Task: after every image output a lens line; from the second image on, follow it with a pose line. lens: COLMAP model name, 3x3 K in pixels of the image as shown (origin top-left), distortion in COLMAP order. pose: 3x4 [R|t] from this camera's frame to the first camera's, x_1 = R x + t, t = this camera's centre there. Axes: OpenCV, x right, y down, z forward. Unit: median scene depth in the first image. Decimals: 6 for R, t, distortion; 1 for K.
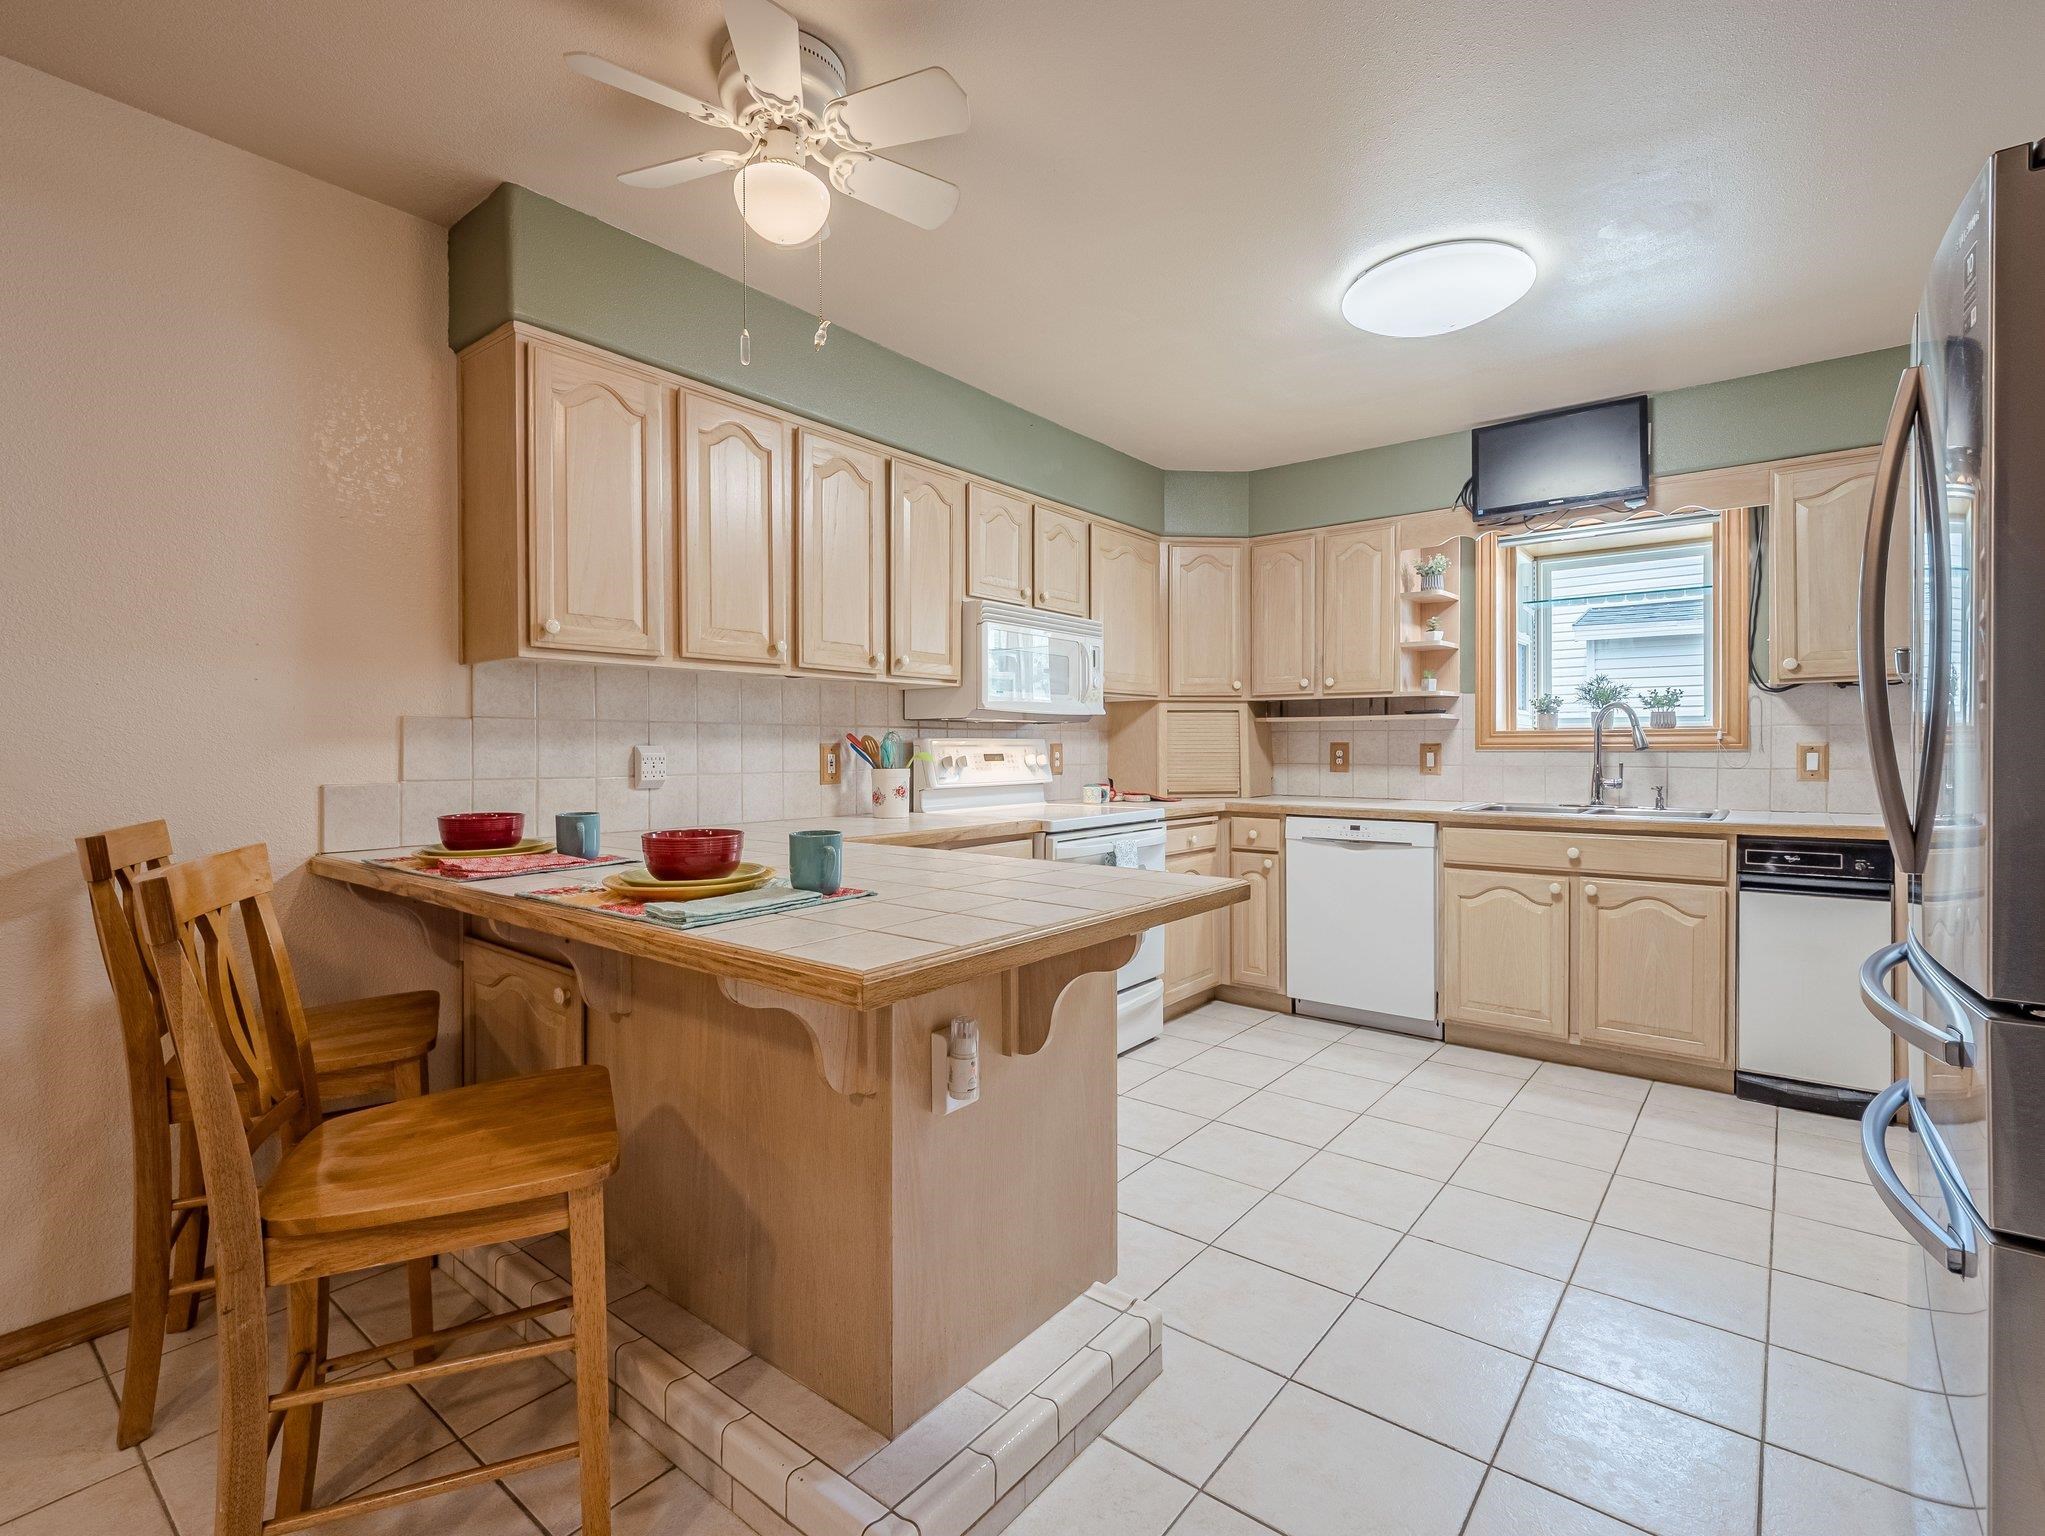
lens RADIAL K [[960.4, 0, 990.7], [0, 960.4, 756.2], [0, 0, 1]] dist [0.001790, -0.010536]
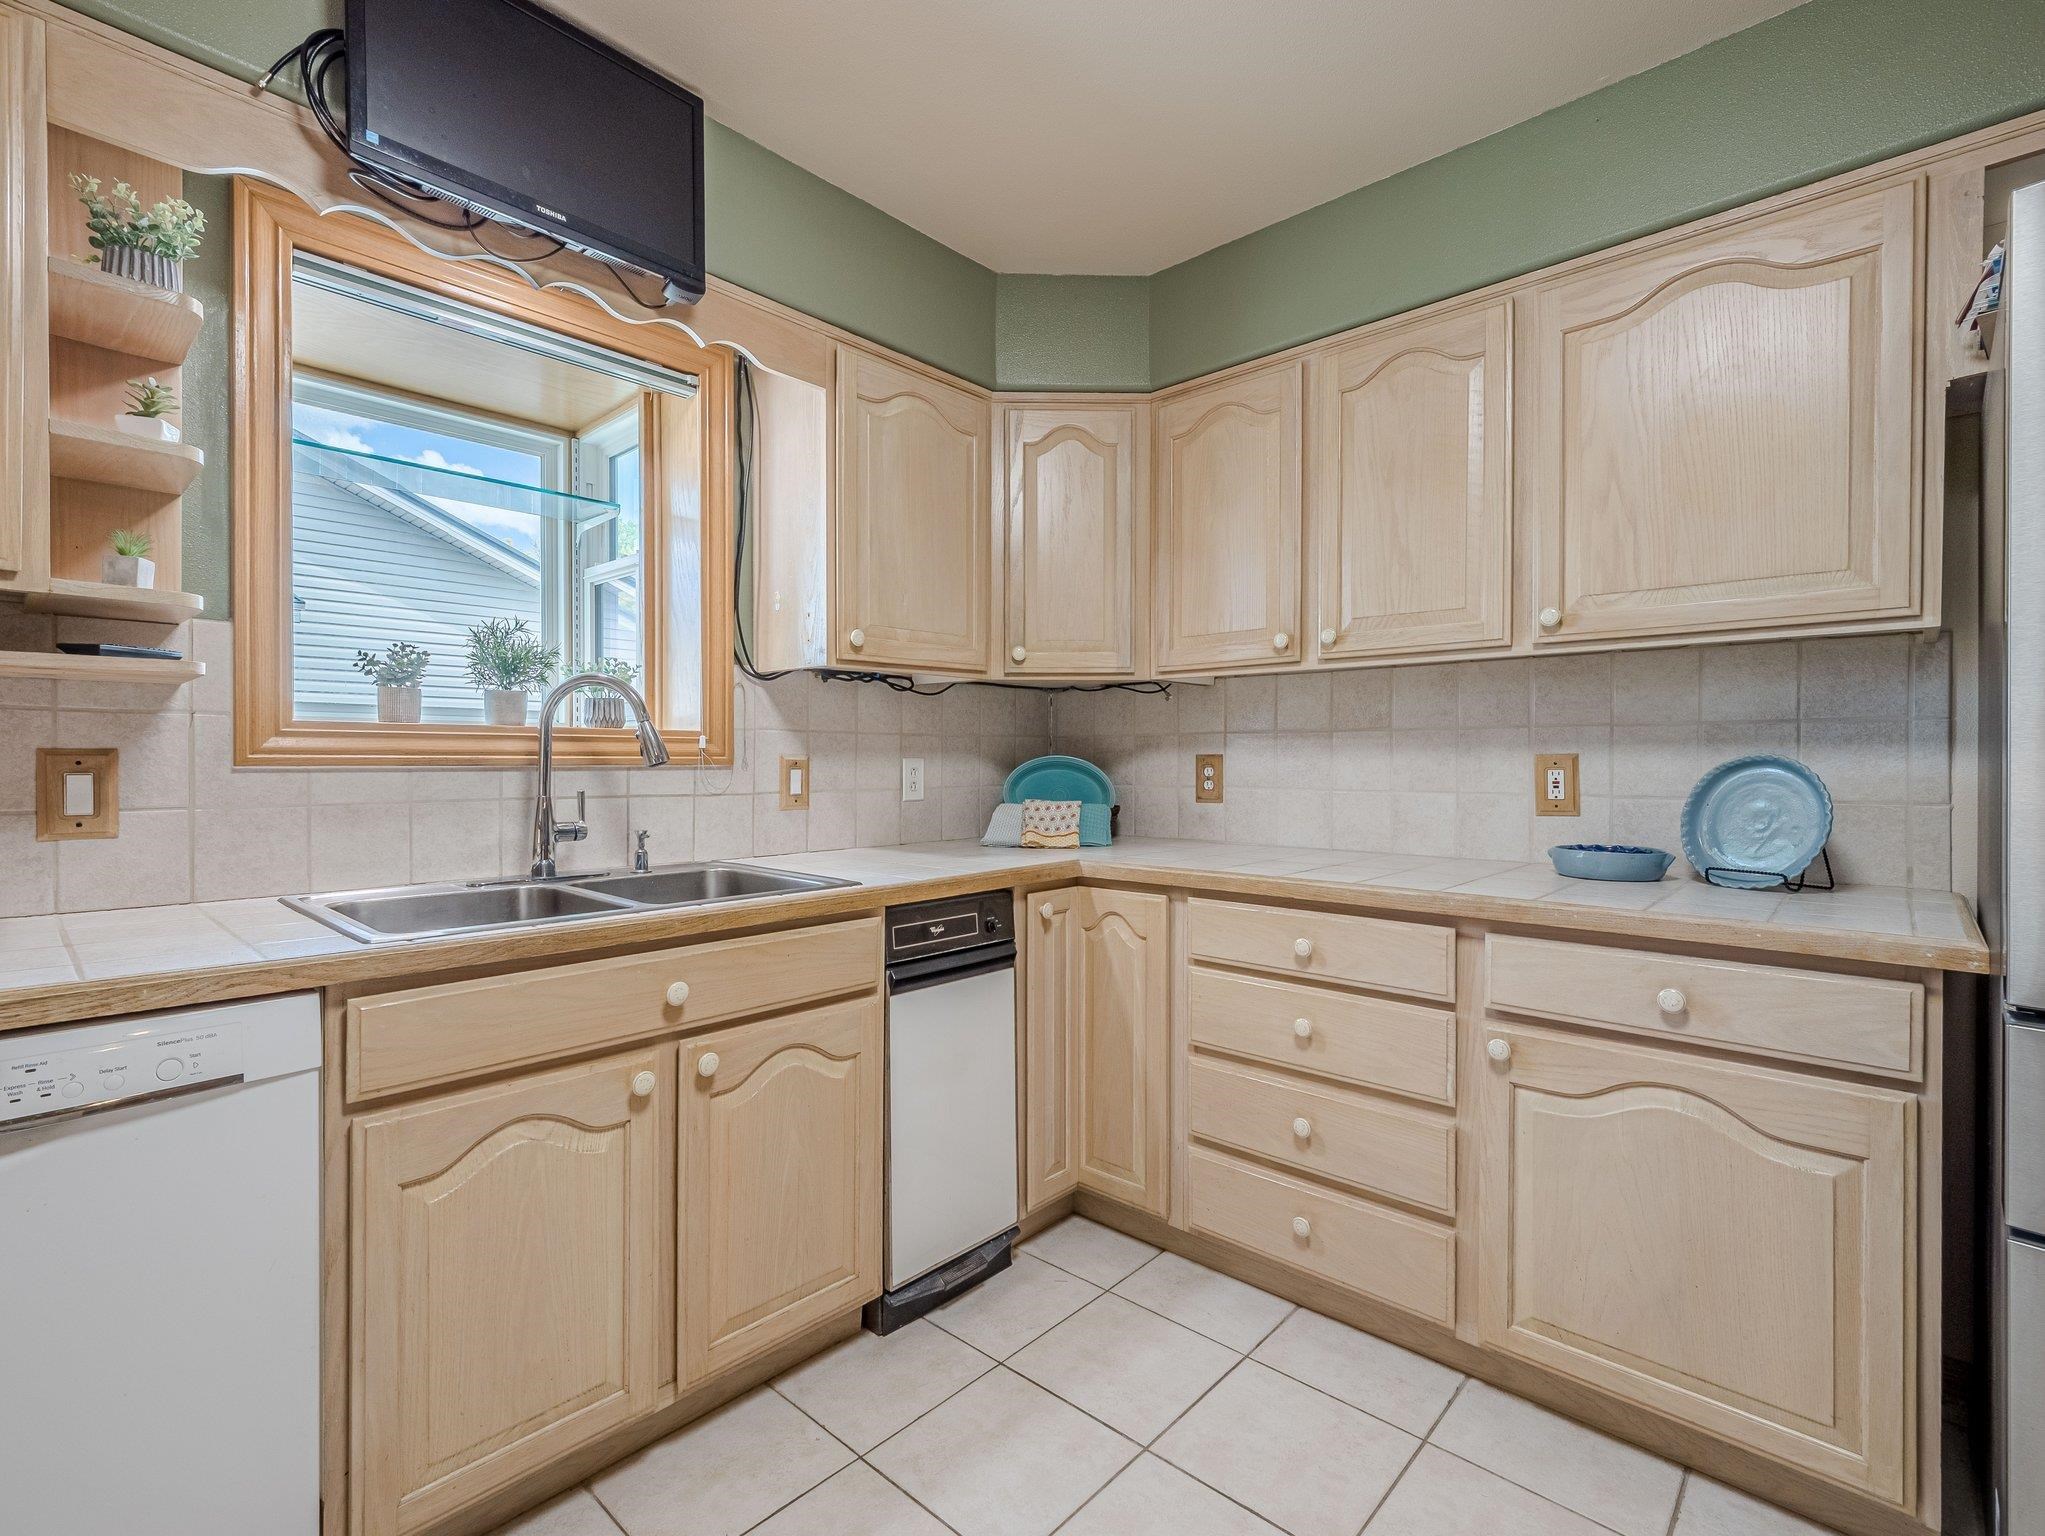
lens RADIAL K [[950.3, 0, 1015.2], [0, 950.3, 764.6], [0, 0, 1]] dist [0.000955, -0.000787]
pose [[0.046862, -0.000592, 0.998901, 0.143367], [0.006718, 0.999977, 0.000277, -0.005714], [-0.998879, 0.006698, 0.046865, 0.711183]]
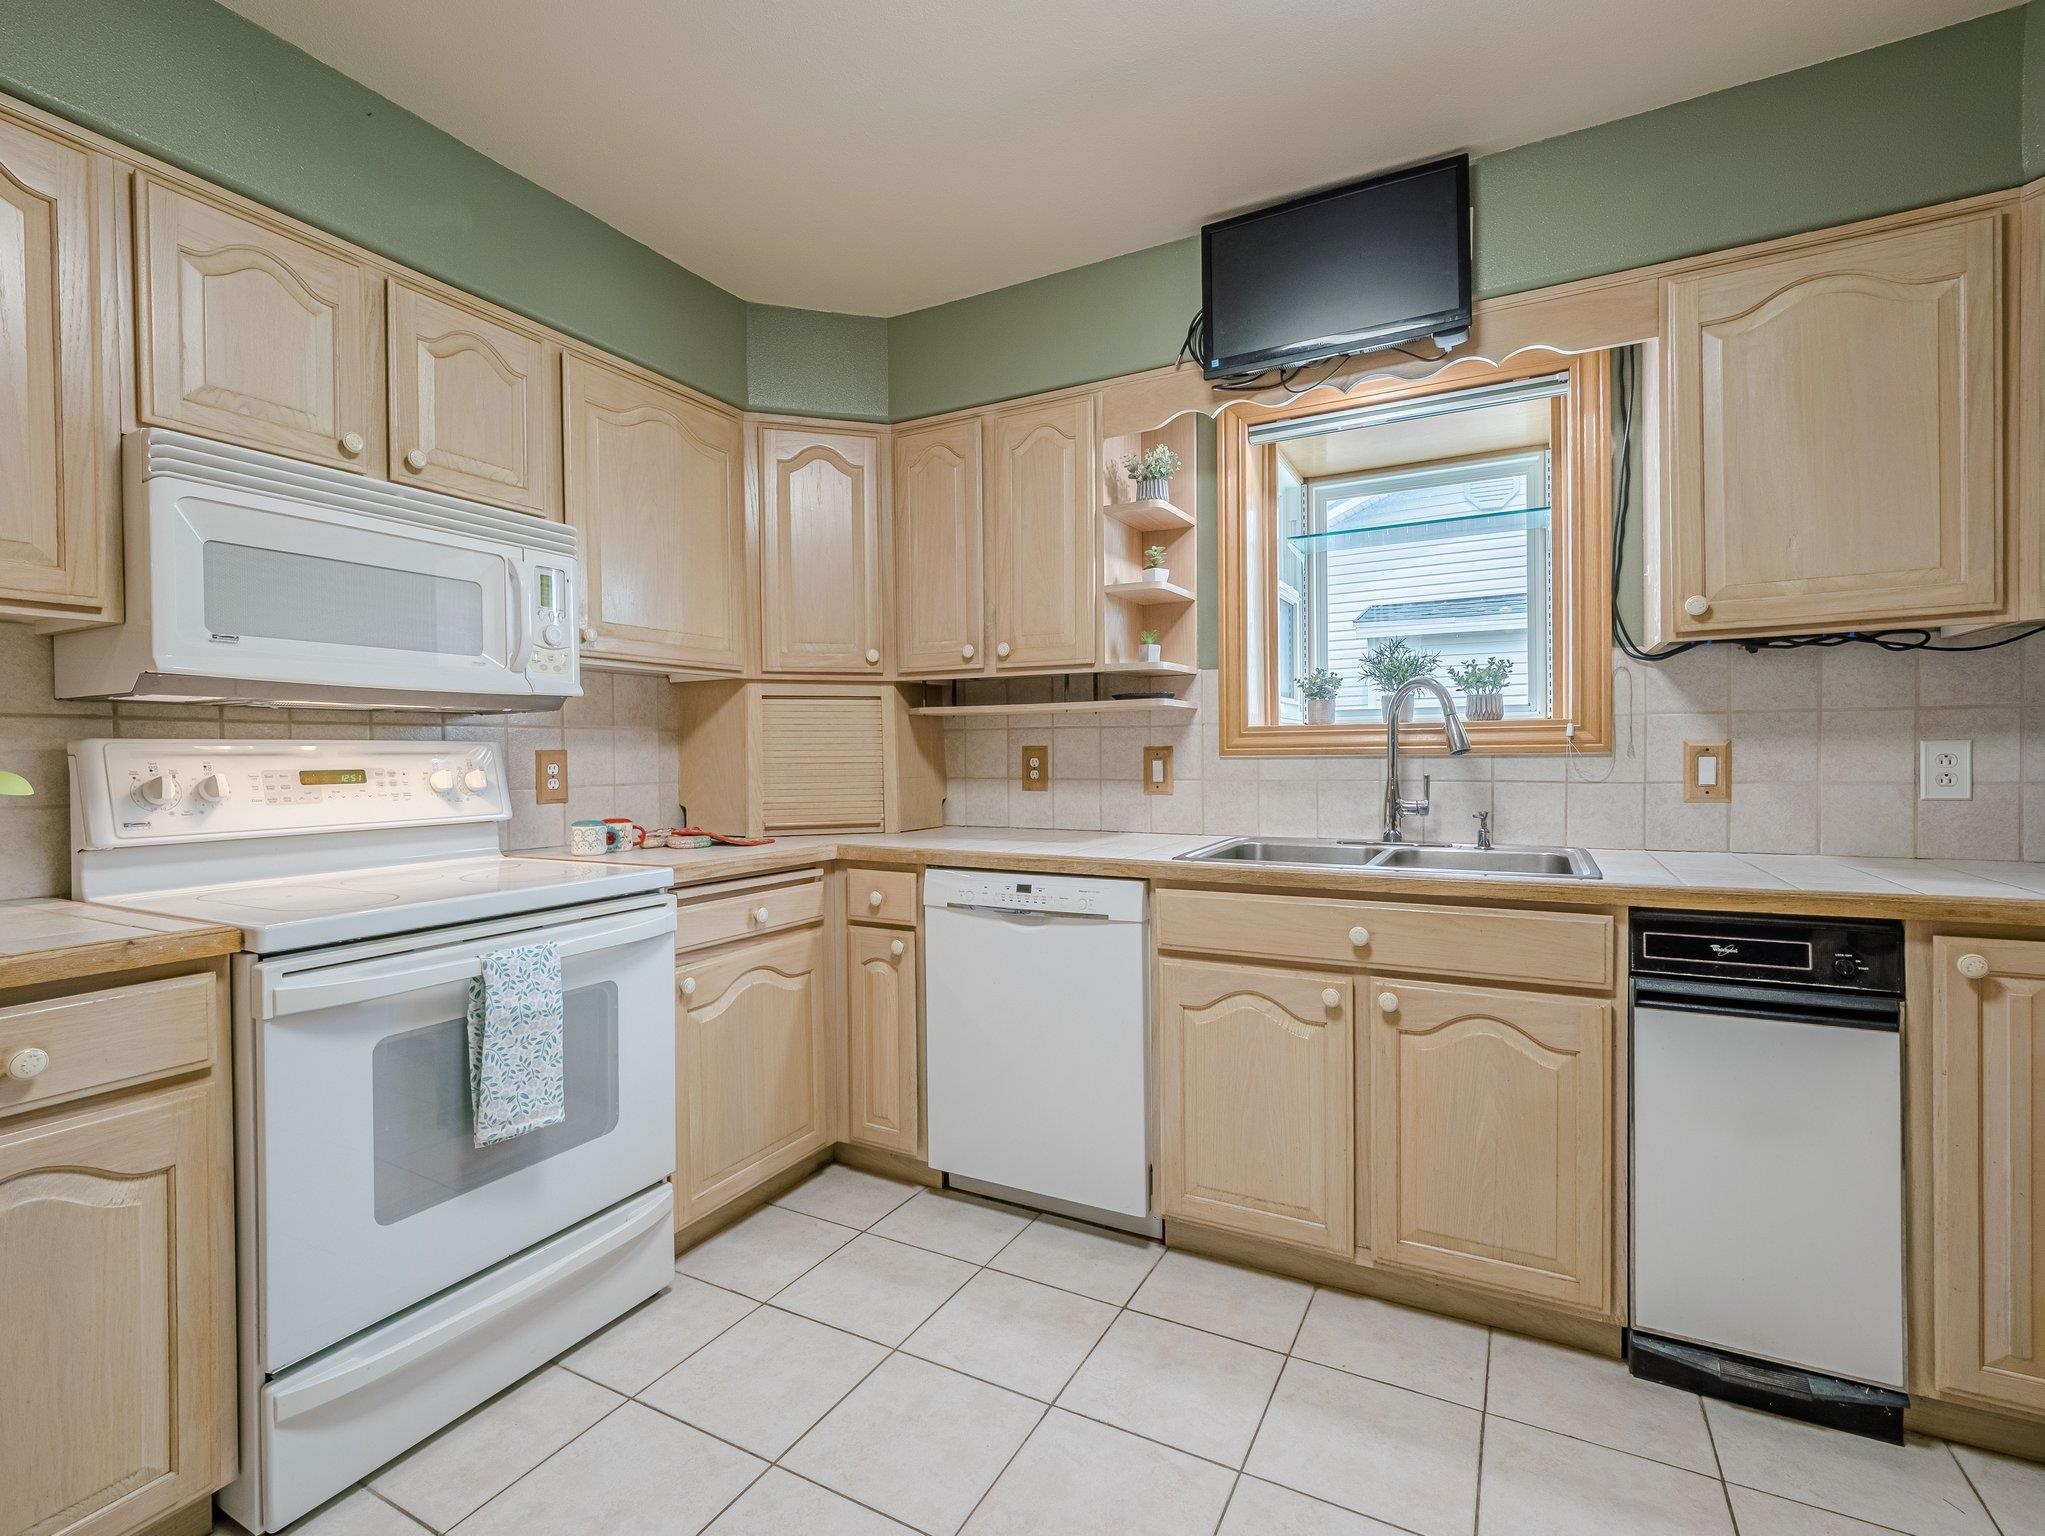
lens RADIAL K [[950.3, 0, 1015.2], [0, 950.3, 764.6], [0, 0, 1]] dist [0.000955, -0.000787]
pose [[0.979688, -0.008588, 0.200346, 0.256567], [0.008430, 0.999963, 0.001644, -0.003006], [-0.200353, 0.000078, 0.979724, 0.424851]]
